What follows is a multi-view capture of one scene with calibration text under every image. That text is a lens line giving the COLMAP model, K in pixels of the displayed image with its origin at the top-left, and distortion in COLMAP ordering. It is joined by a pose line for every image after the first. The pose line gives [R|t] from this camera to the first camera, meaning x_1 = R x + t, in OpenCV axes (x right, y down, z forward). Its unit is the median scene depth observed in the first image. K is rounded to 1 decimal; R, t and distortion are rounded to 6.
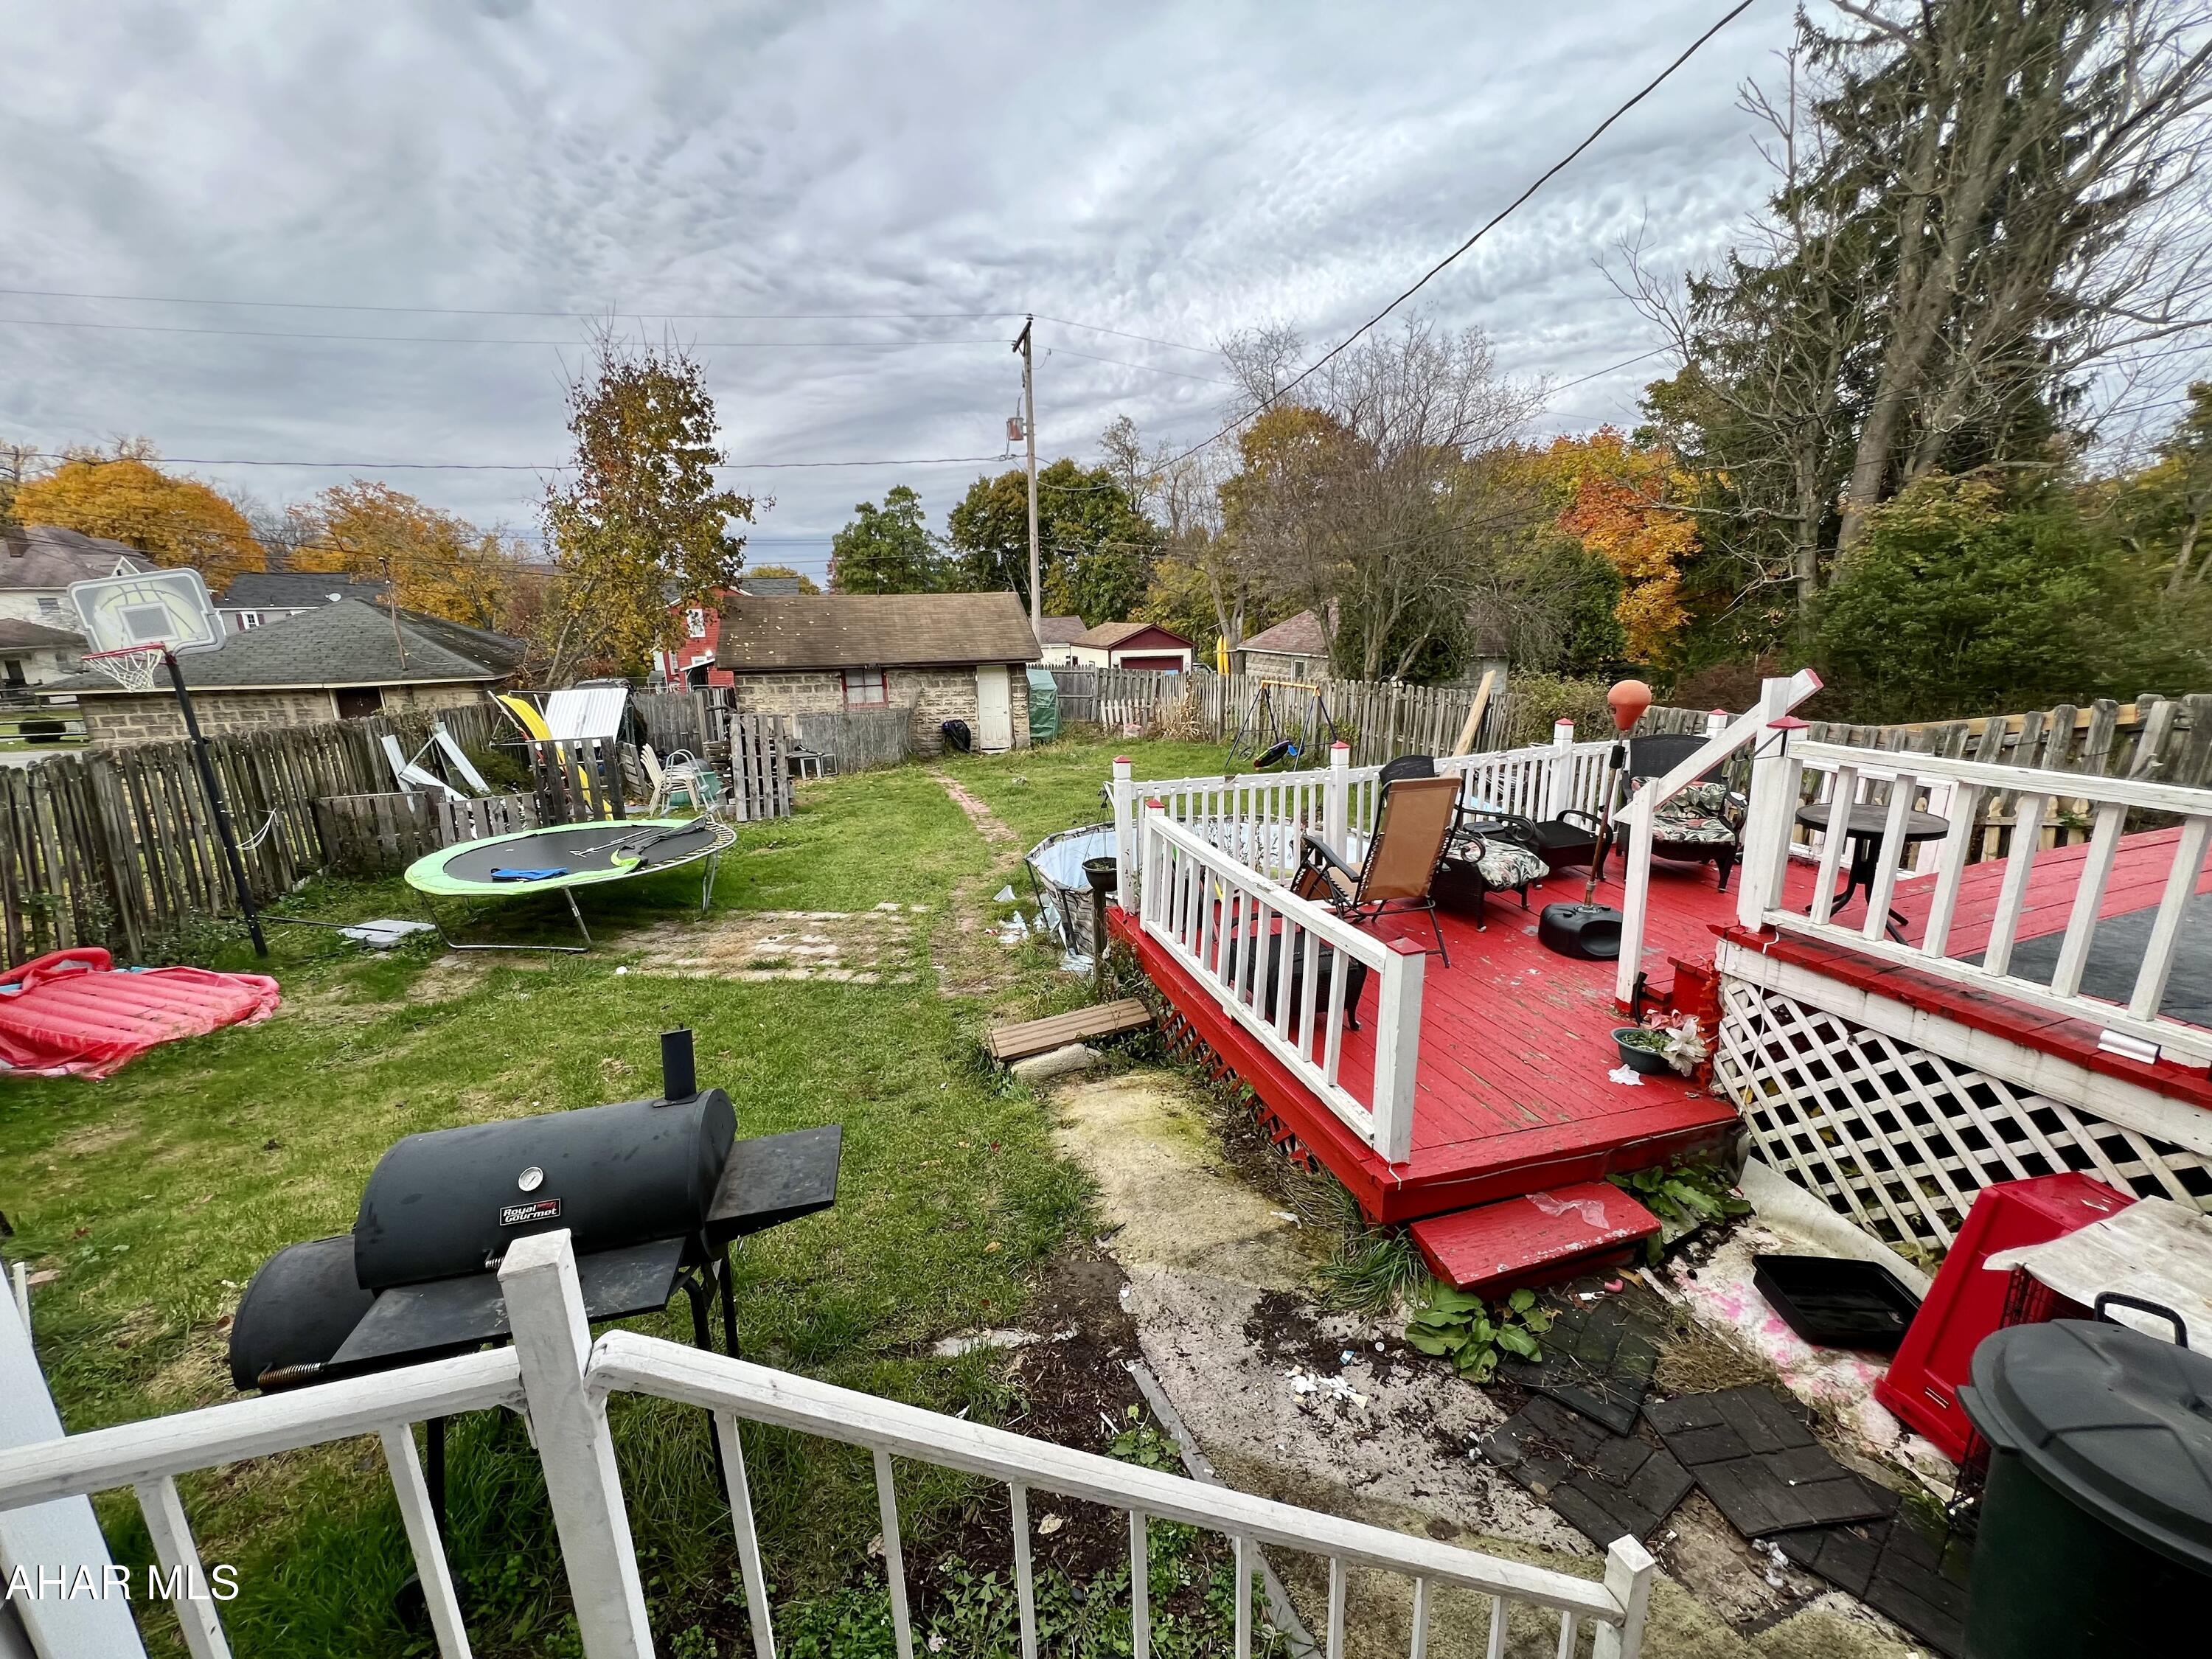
lens RADIAL K [[882.4, 0, 1103.7], [0, 882.4, 825.6], [0, 0, 1]] dist [-0.004002, 0.000688]
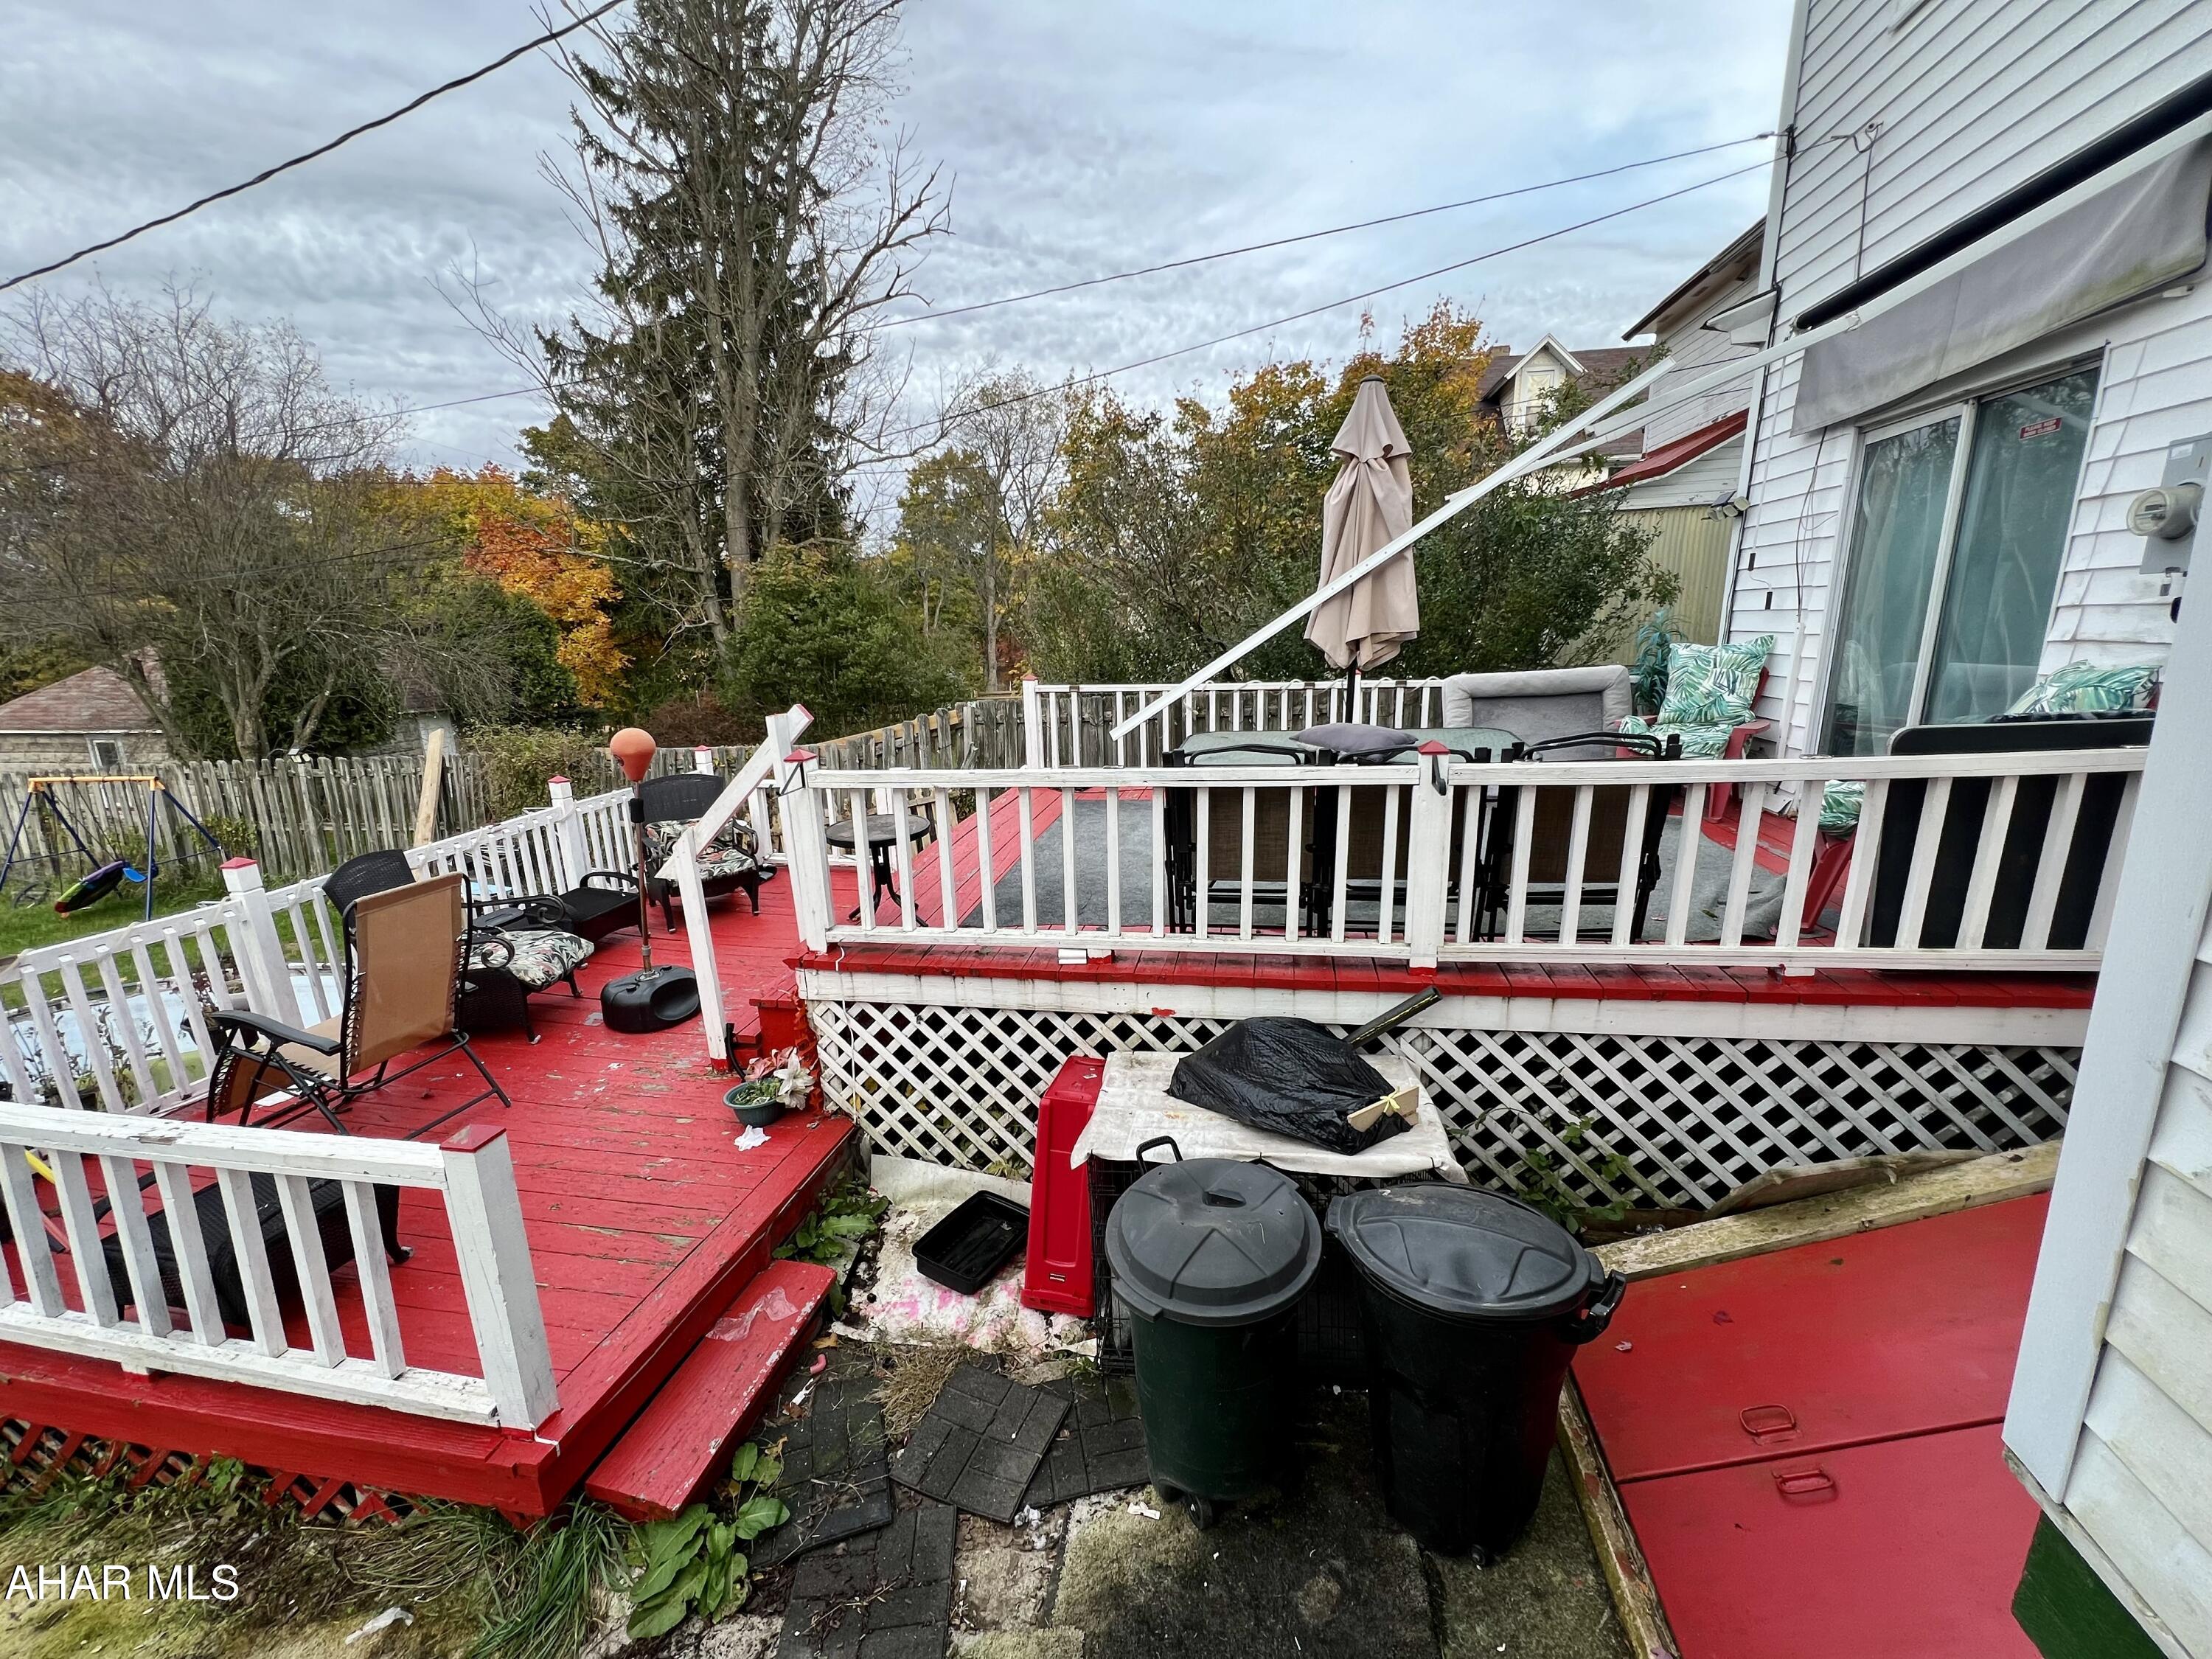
lens RADIAL K [[882.4, 0, 1099.9], [0, 882.4, 824.9], [0, 0, 1]] dist [-0.004002, 0.000688]
pose [[0.483828, -0.189146, 0.854479, 0.017861], [0.230440, 0.969444, 0.084114, -0.024811], [-0.844280, 0.156209, 0.512631, 0.098133]]
